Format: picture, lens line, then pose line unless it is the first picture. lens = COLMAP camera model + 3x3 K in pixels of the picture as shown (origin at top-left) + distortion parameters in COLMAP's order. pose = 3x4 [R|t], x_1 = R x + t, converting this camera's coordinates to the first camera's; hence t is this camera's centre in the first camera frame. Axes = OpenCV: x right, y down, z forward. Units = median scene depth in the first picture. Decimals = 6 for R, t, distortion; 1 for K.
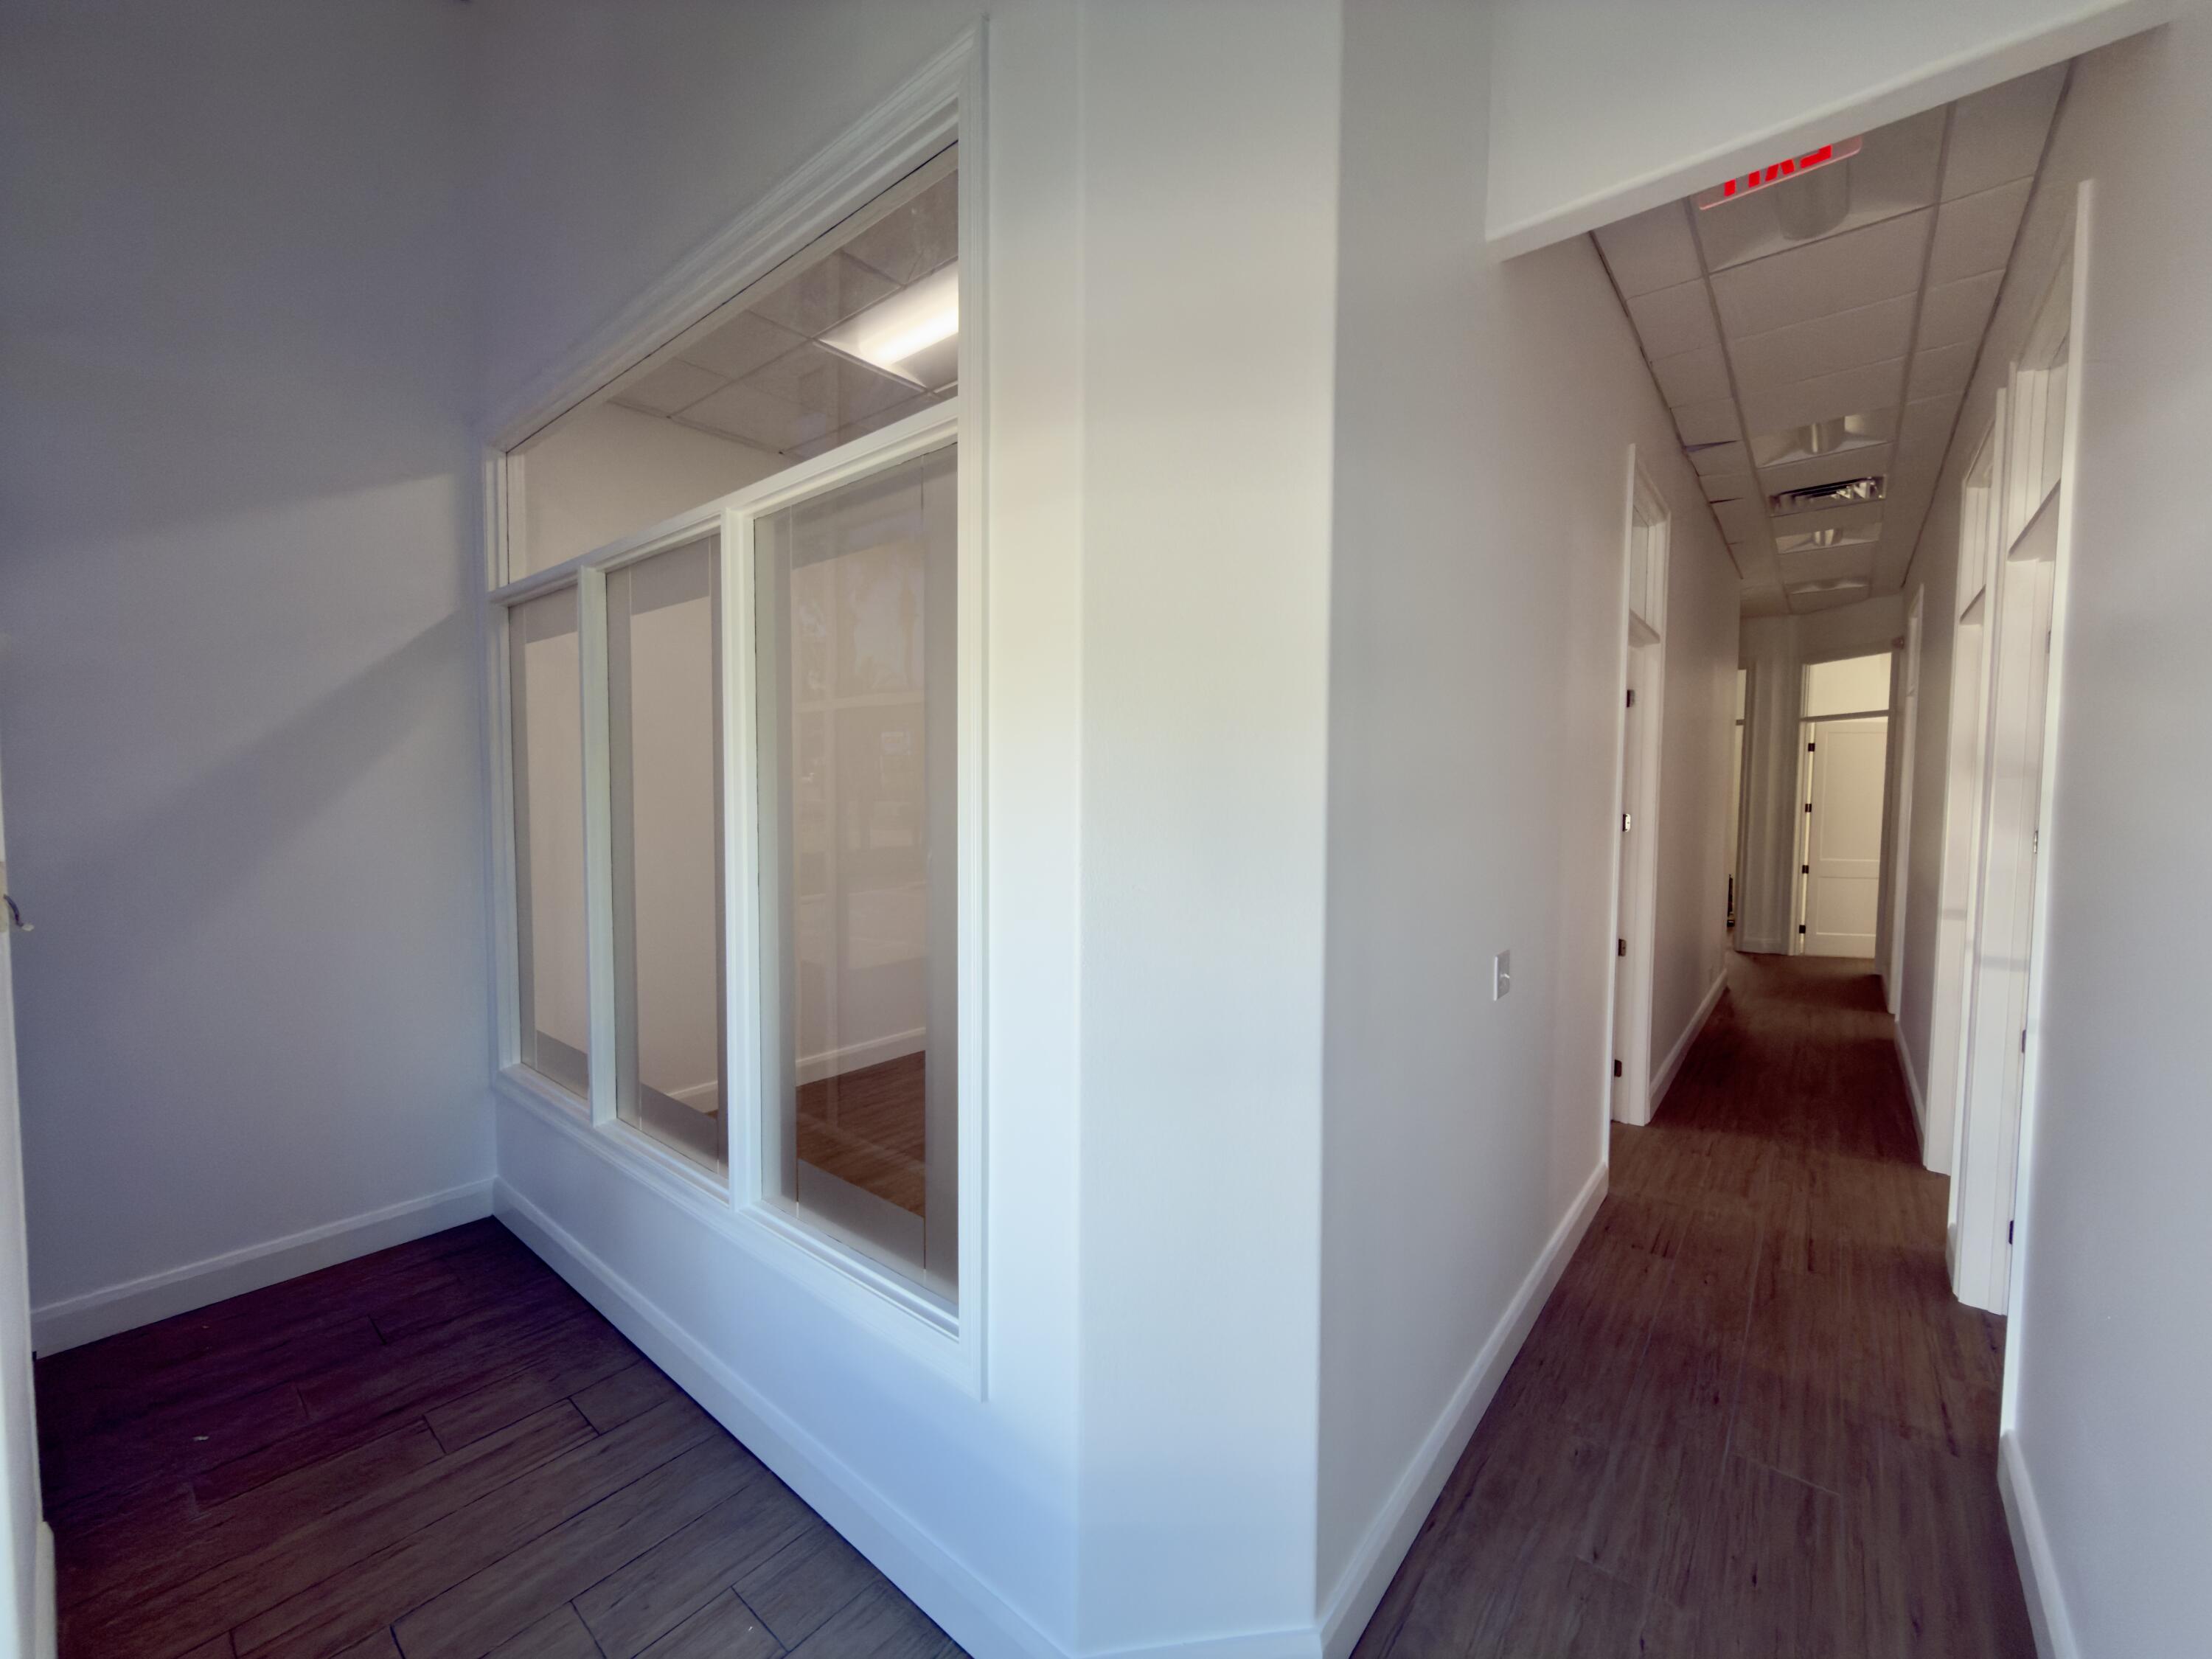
lens RADIAL K [[885.4, 0, 1104.7], [0, 885.4, 832.8], [0, 0, 1]] dist [0.020151, 0.000090]
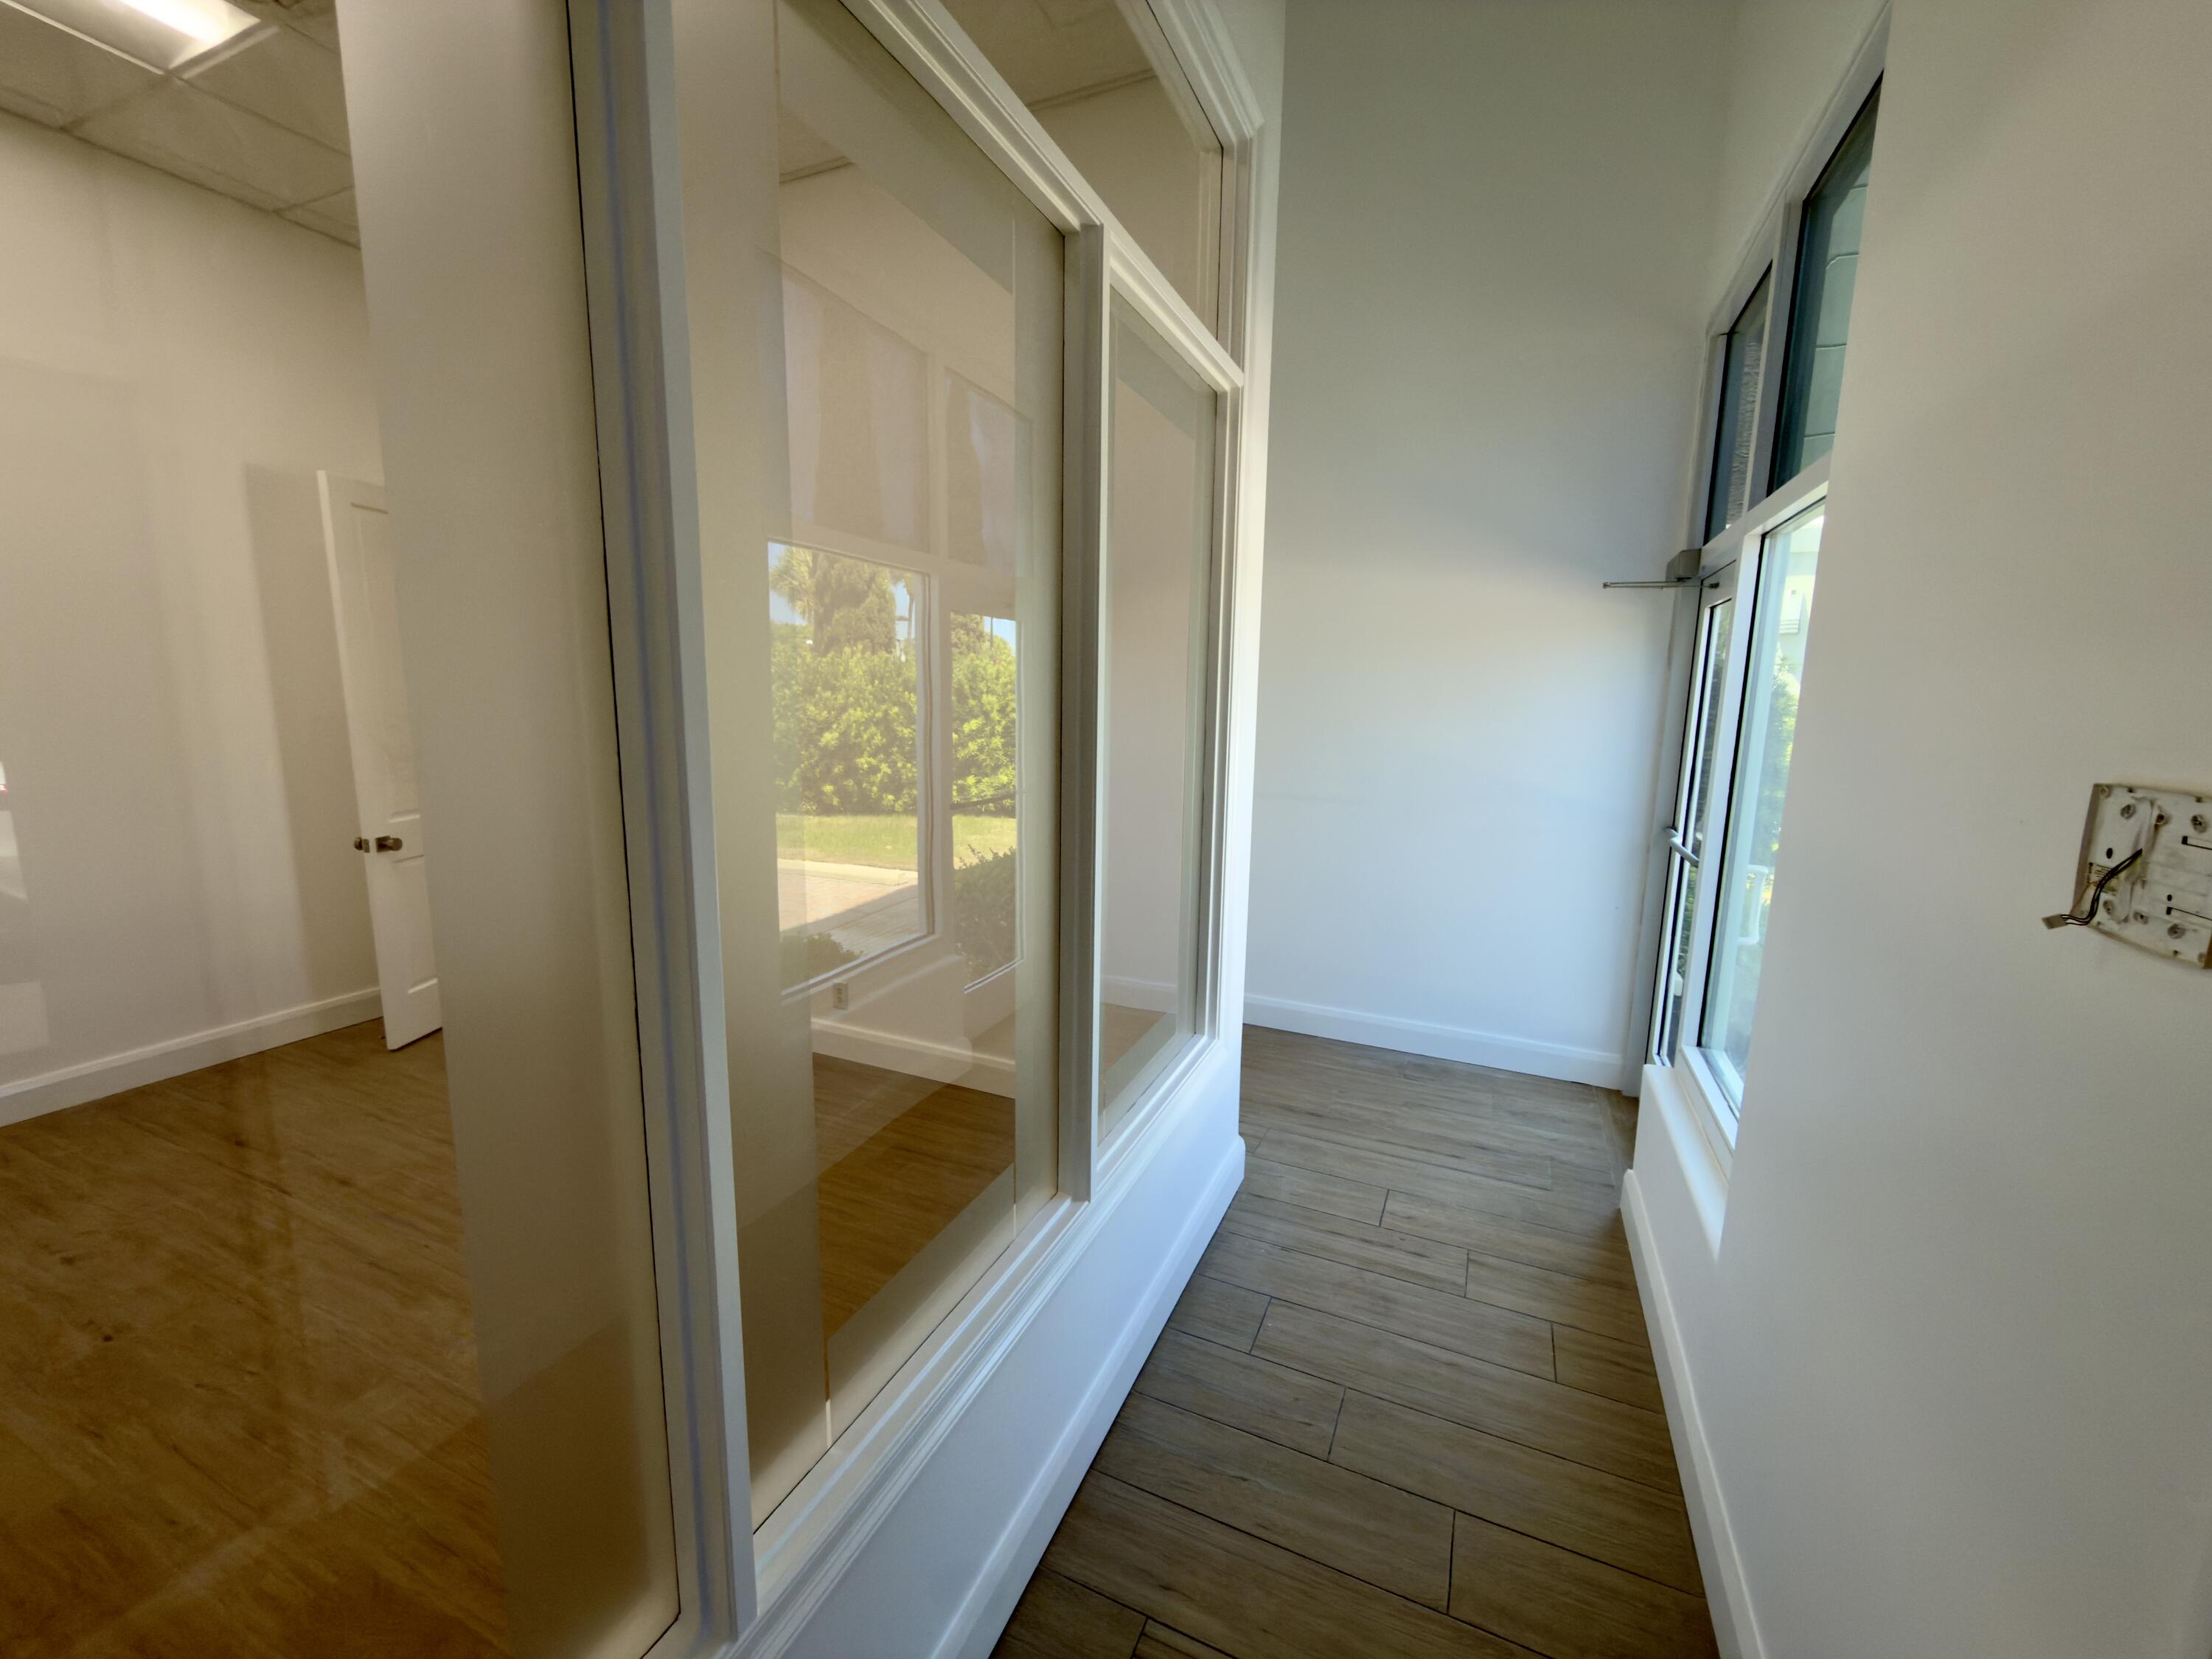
lens RADIAL K [[885.4, 0, 1102.3], [0, 885.4, 823.5], [0, 0, 1]] dist [0.020151, 0.000090]
pose [[-0.266640, -0.160037, 0.950416, -1.271899], [0.033408, 0.983990, 0.175063, -0.039449], [-0.963217, 0.078430, -0.257025, 1.345475]]
